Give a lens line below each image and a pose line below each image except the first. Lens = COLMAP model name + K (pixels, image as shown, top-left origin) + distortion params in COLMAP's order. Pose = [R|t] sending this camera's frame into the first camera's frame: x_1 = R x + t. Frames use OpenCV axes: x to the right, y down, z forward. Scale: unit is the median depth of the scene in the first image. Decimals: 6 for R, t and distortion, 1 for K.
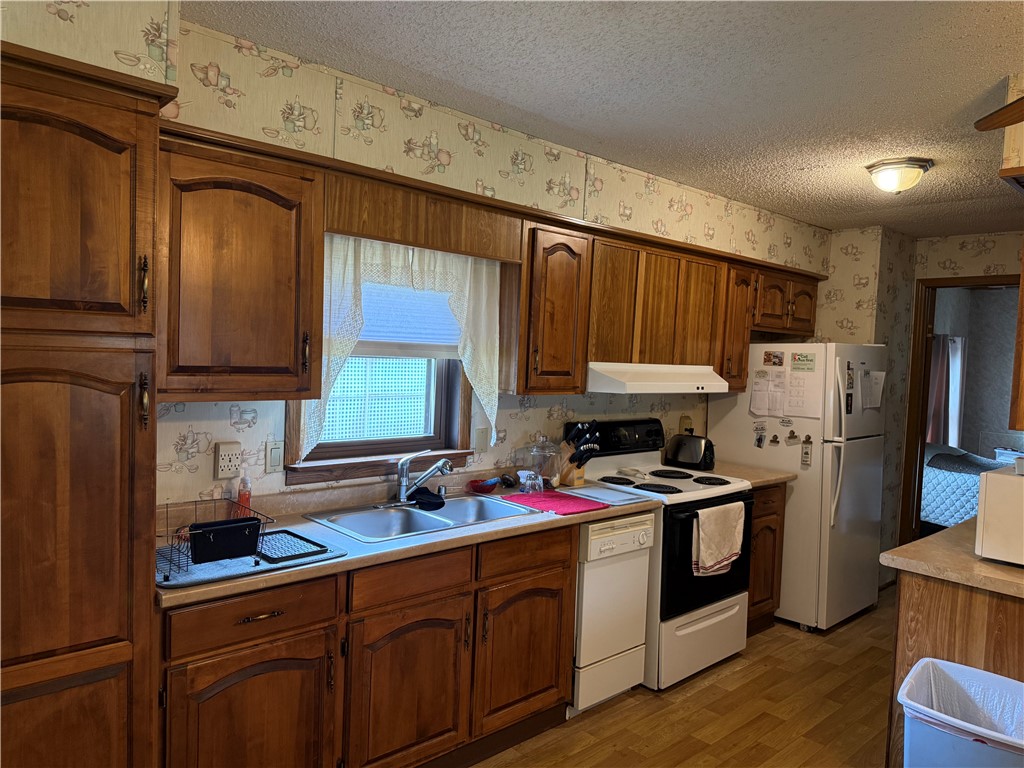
lens RADIAL K [[723.5, 0, 512.4], [0, 723.5, 387.4], [0, 0, 1]] dist [0.063094, -0.070715]
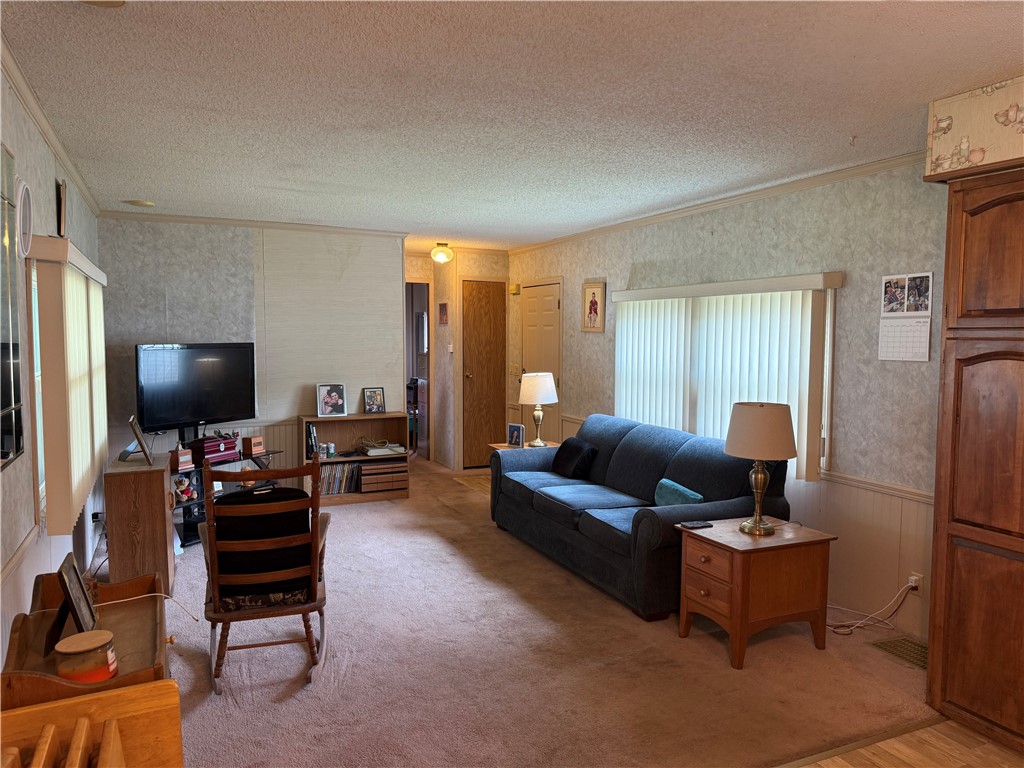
lens RADIAL K [[723.5, 0, 518.6], [0, 723.5, 389.4], [0, 0, 1]] dist [0.063094, -0.070715]
pose [[-0.306022, 0.030454, -0.951537, 0.675731], [-0.070082, 0.996056, 0.054417, 0.024801], [0.949442, 0.083338, -0.302681, 0.255915]]
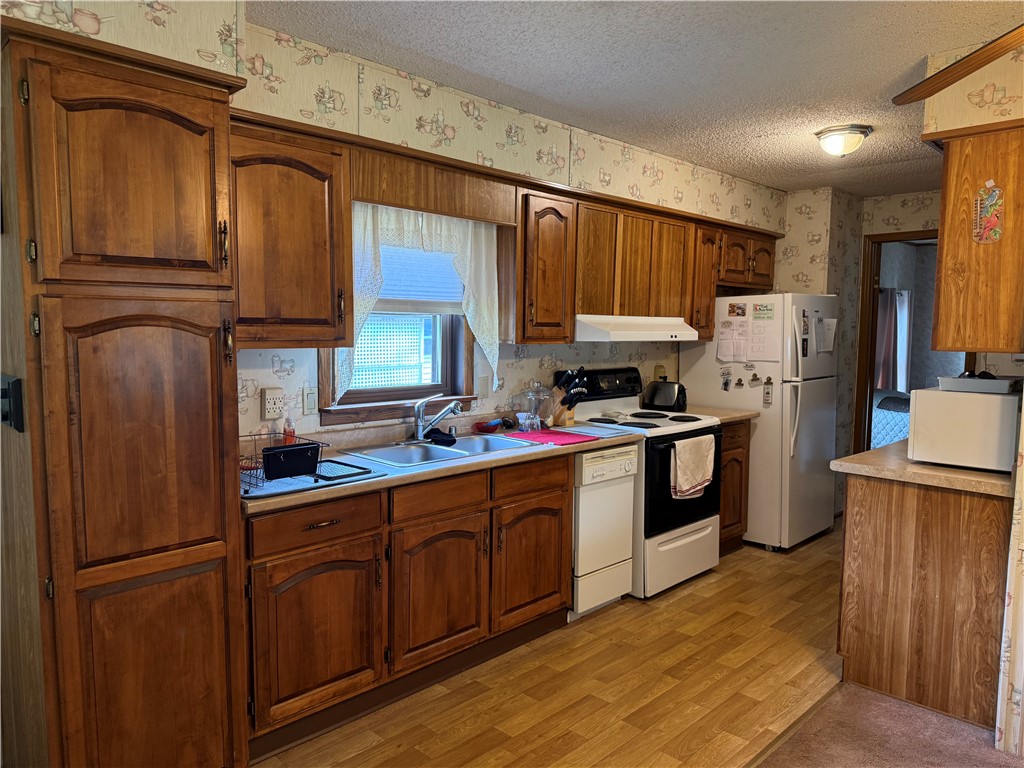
lens RADIAL K [[723.5, 0, 510.8], [0, 723.5, 385.7], [0, 0, 1]] dist [0.063094, -0.070715]
pose [[0.998491, -0.033606, 0.043430, -0.054650], [0.032090, 0.998866, 0.035159, 0.037397], [-0.044563, -0.033713, 0.998438, -0.135851]]
